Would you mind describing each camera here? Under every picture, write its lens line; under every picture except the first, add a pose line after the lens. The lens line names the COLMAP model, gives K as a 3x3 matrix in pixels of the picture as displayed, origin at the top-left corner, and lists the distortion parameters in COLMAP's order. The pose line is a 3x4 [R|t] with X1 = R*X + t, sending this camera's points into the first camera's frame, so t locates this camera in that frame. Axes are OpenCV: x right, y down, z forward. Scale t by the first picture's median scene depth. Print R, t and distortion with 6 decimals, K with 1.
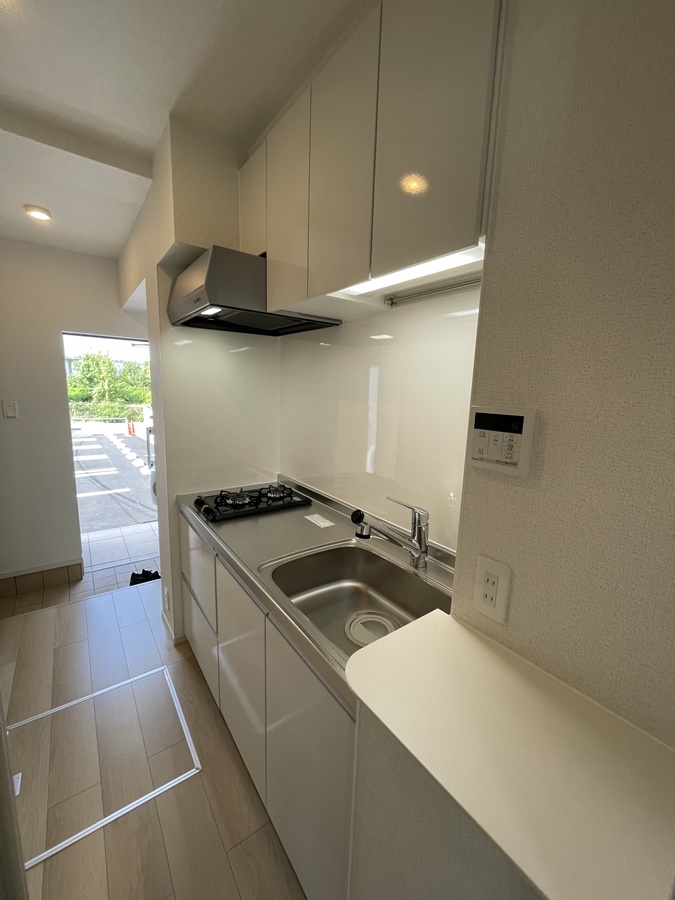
lens RADIAL K [[368.0, 0, 337.6], [0, 368.0, 451.5], [0, 0, 1]] dist [-0.000108, -0.000063]
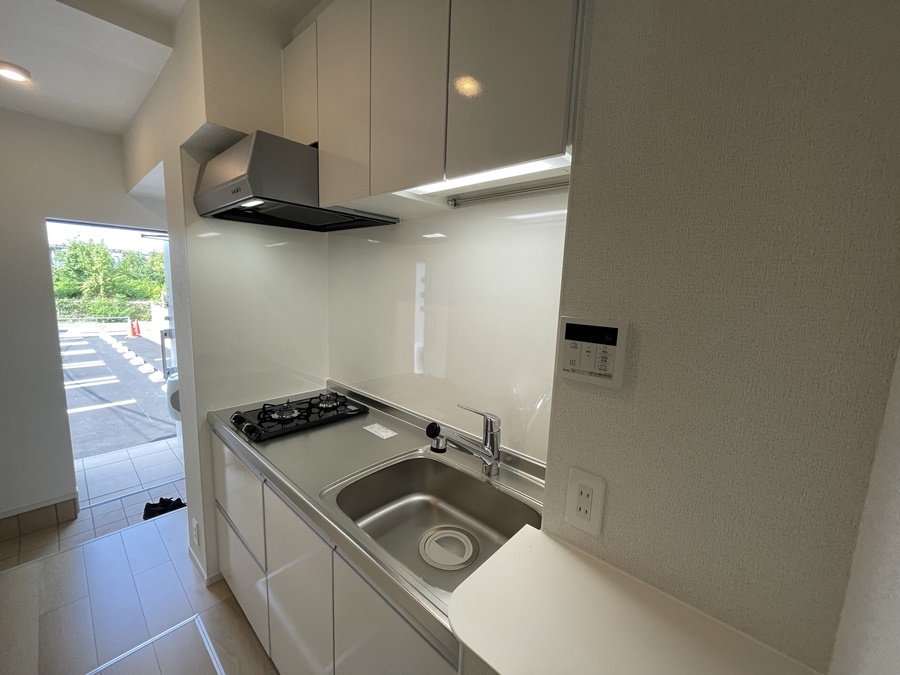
lens RADIAL K [[368.0, 0, 448.7], [0, 368.0, 337.6], [0, 0, 1]] dist [-0.000108, -0.000063]
pose [[0.980333, -0.027083, 0.195486, -0.065922], [0.031053, 0.999369, -0.017269, -0.032084], [-0.194895, 0.023000, 0.980554, 0.053911]]
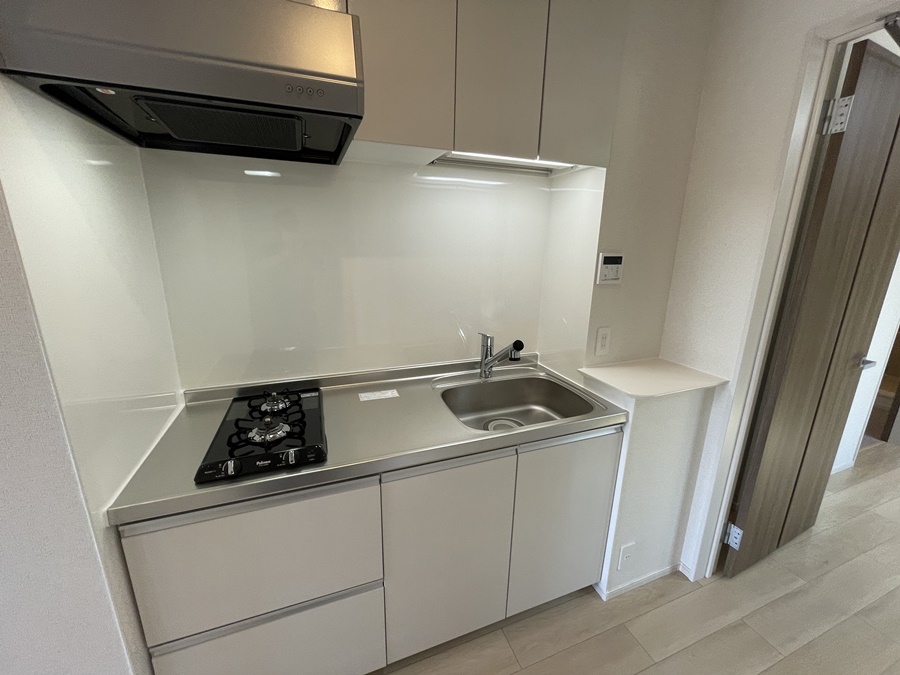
lens RADIAL K [[368.0, 0, 452.3], [0, 368.0, 331.8], [0, 0, 1]] dist [-0.000108, -0.000063]
pose [[0.232728, -0.270103, 0.934282, -0.934276], [0.154737, 0.958706, 0.238619, -0.167112], [-0.960153, 0.089035, 0.264913, 0.688036]]
